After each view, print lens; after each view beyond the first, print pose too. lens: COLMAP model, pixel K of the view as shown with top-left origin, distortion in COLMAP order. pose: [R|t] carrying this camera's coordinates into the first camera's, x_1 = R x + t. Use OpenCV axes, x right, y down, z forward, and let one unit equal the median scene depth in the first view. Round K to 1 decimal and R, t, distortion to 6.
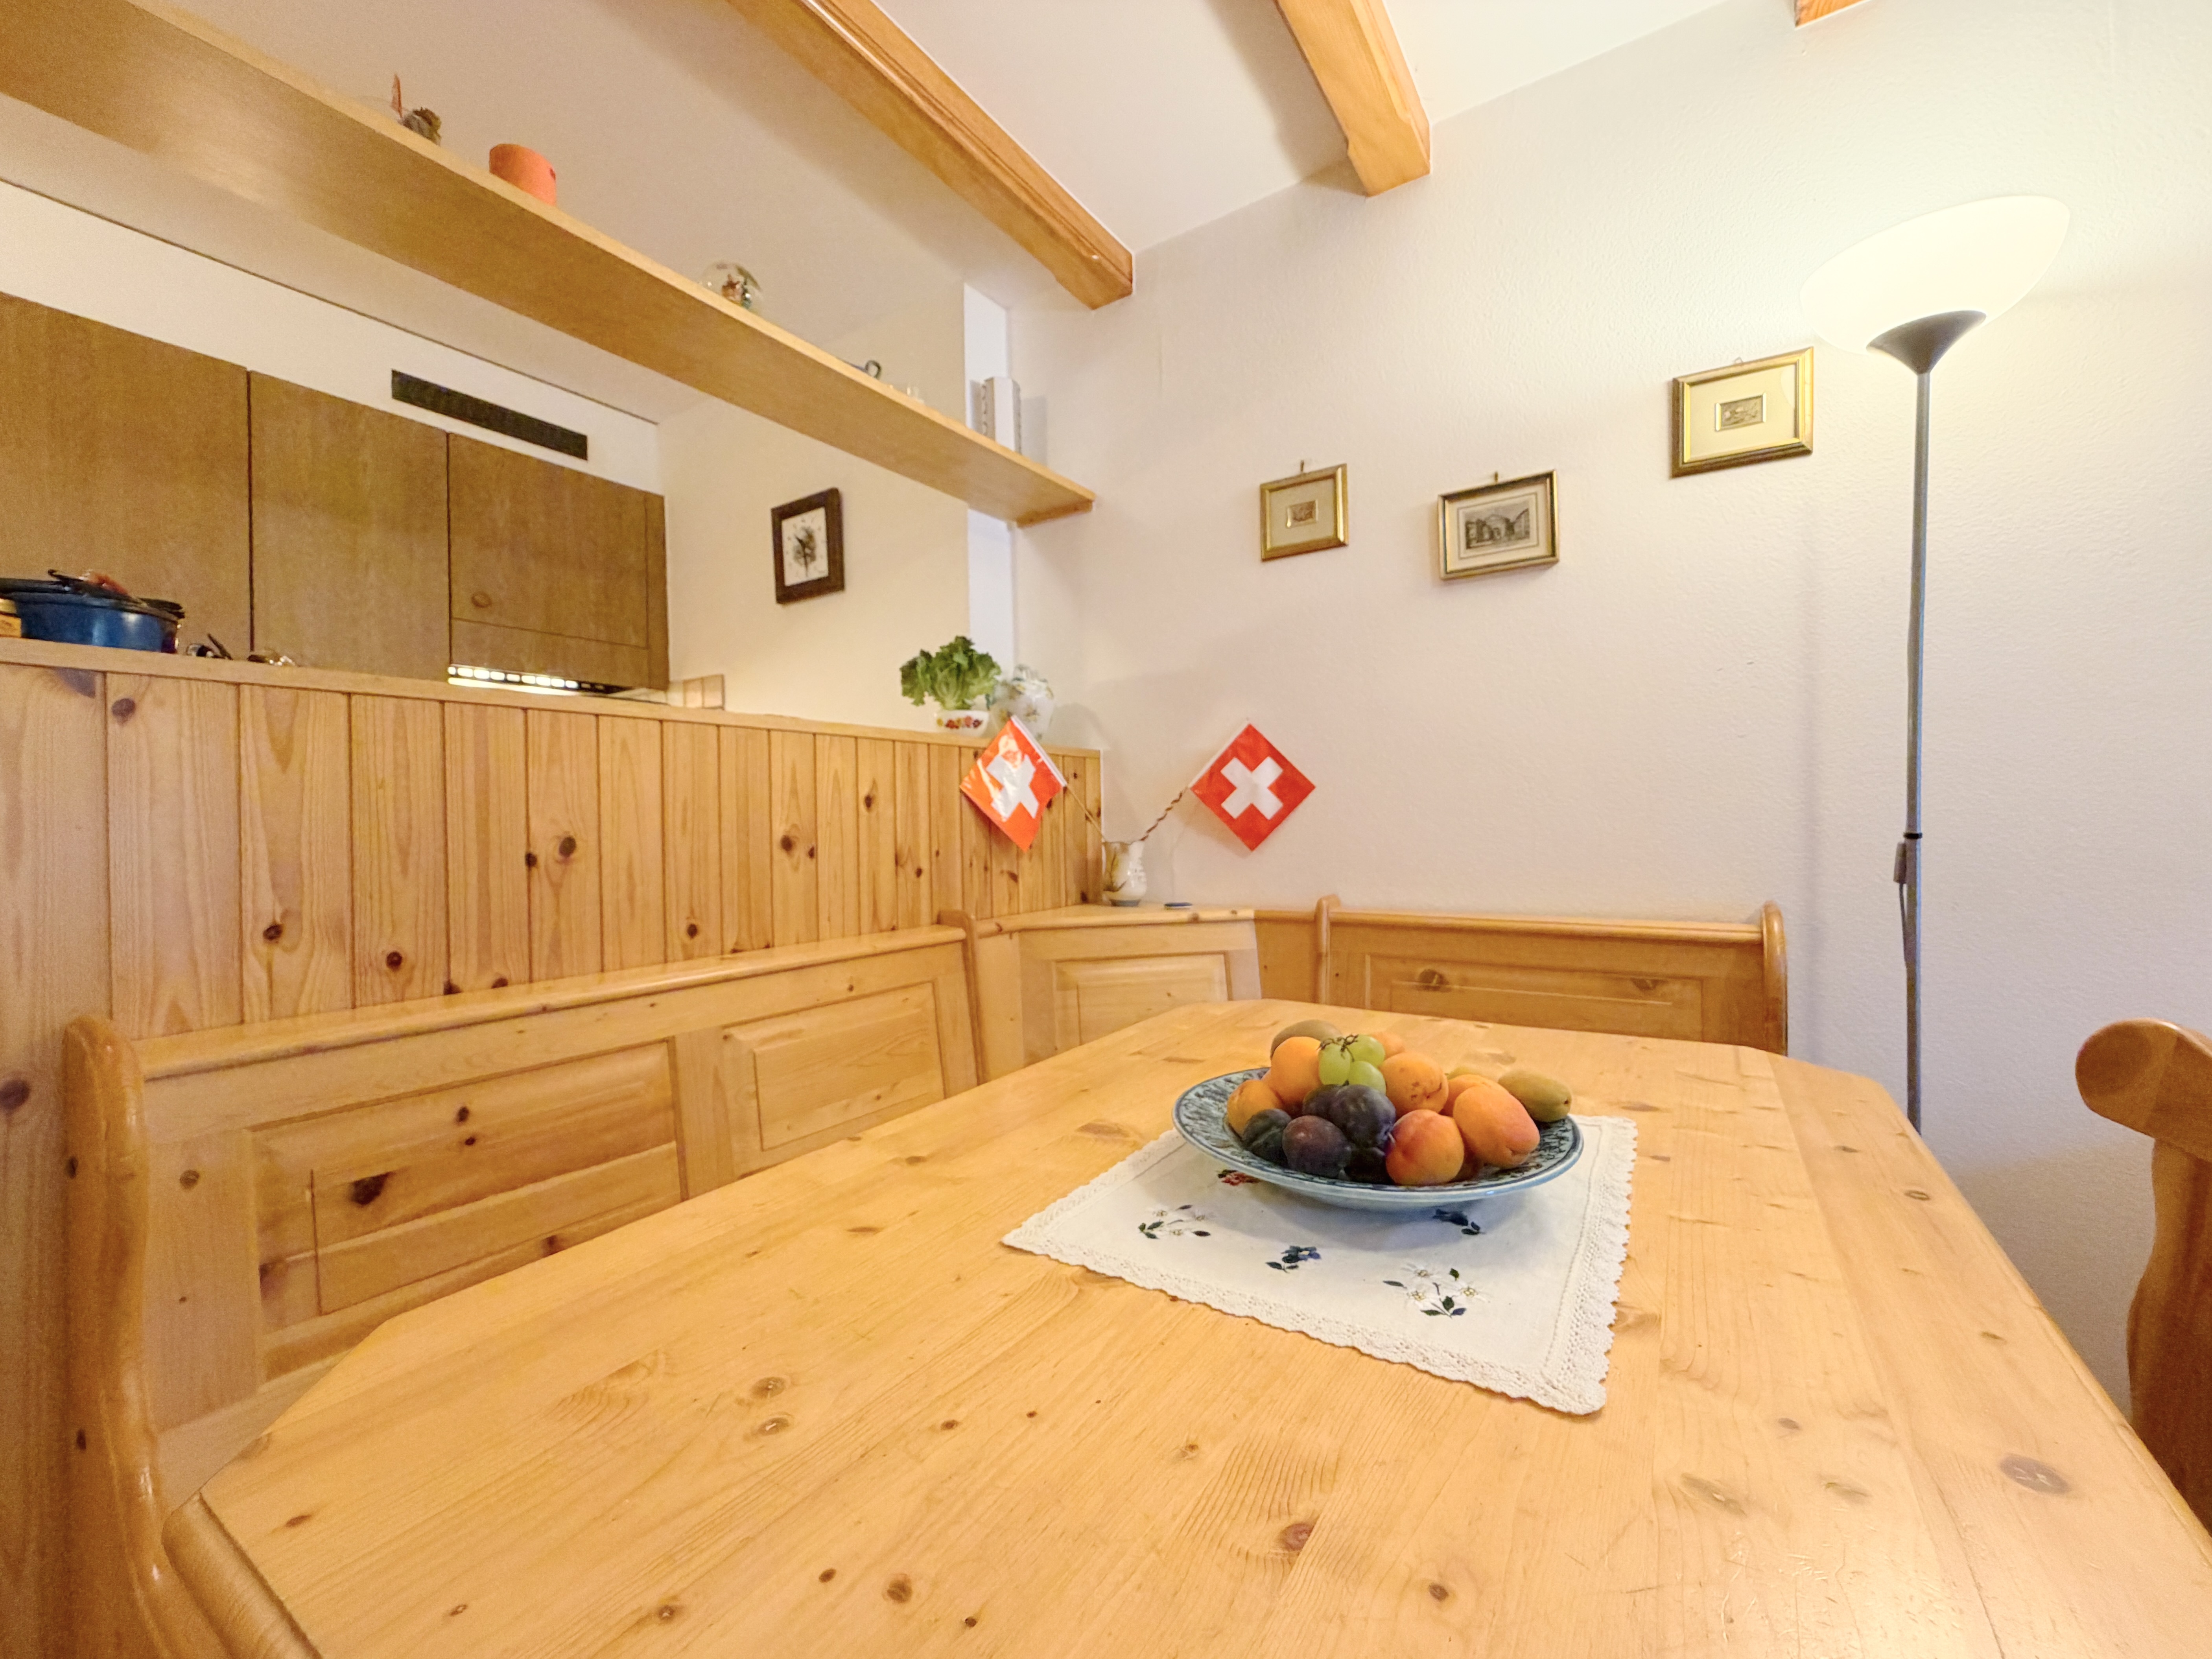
lens RADIAL K [[905.7, 0, 1104.9], [0, 905.7, 813.3], [0, 0, 1]] dist [-0.001984, -0.000389]
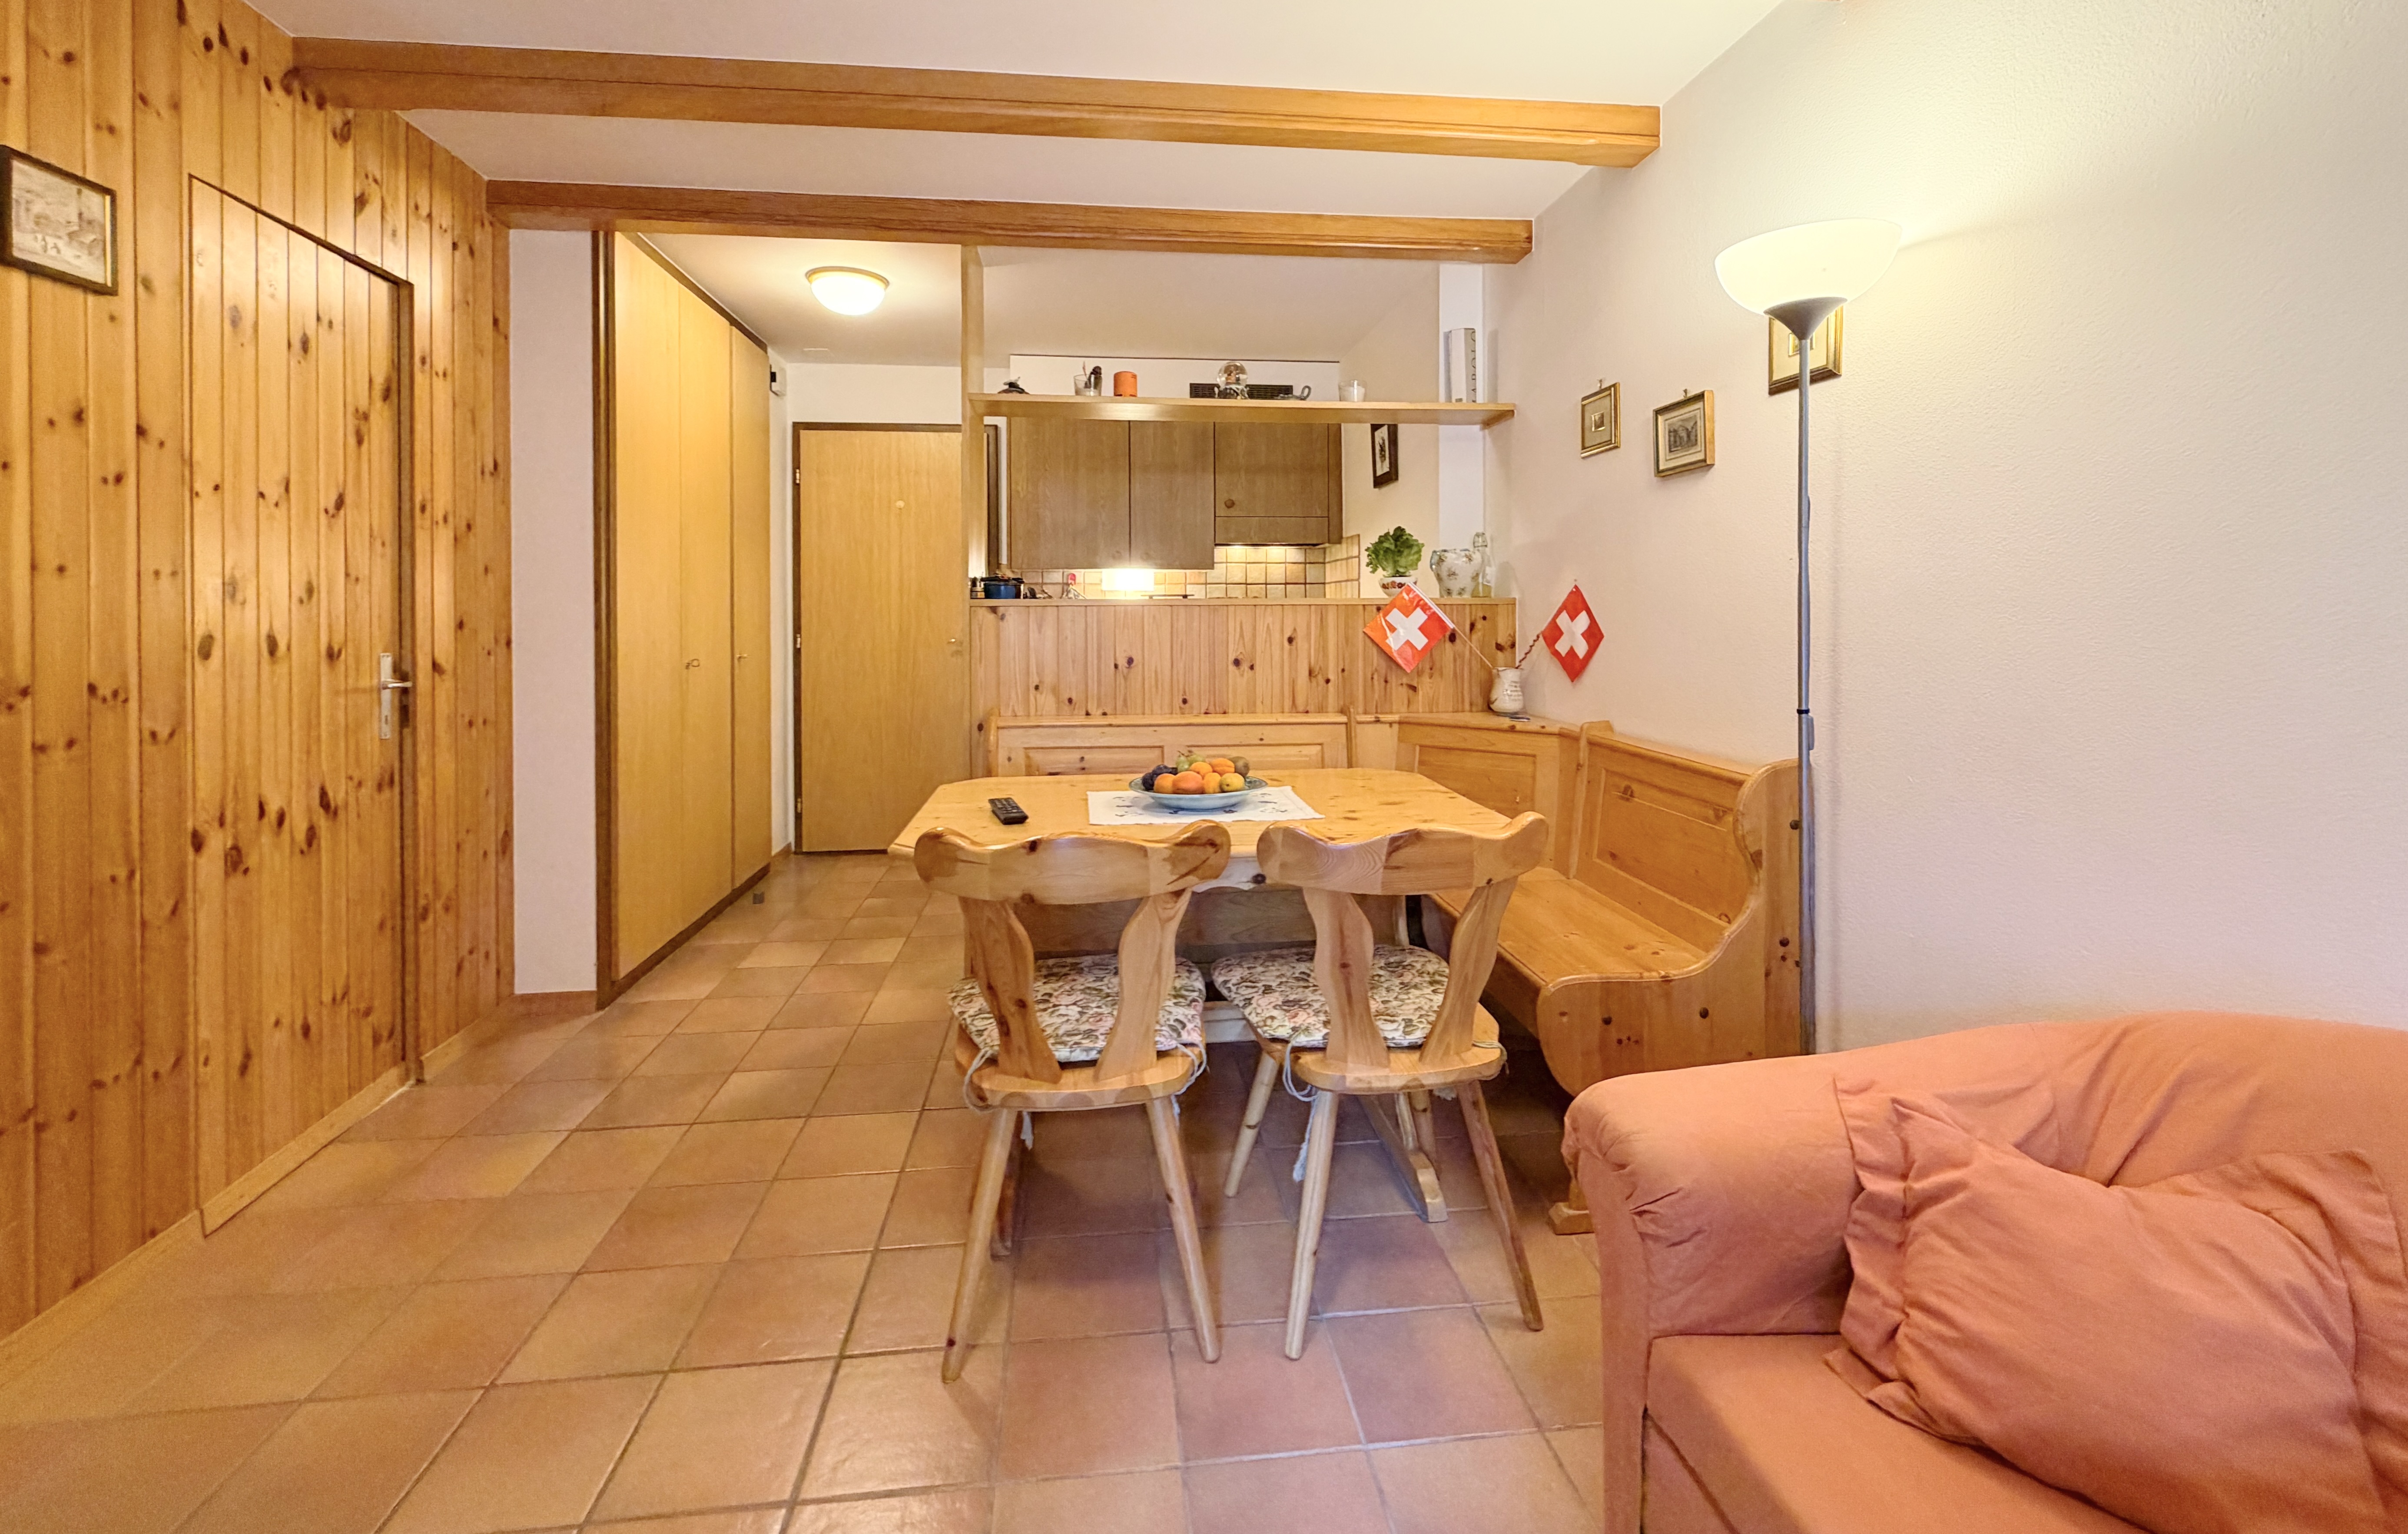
lens RADIAL K [[998.5, 0, 1191.7], [0, 998.5, 614.8], [0, 0, 1]] dist [0.000587, 0.000002]
pose [[0.632992, 0.020912, -0.773876, 0.899281], [-0.001027, 0.999657, 0.026174, -0.089781], [0.774157, -0.015773, 0.632796, -0.321894]]
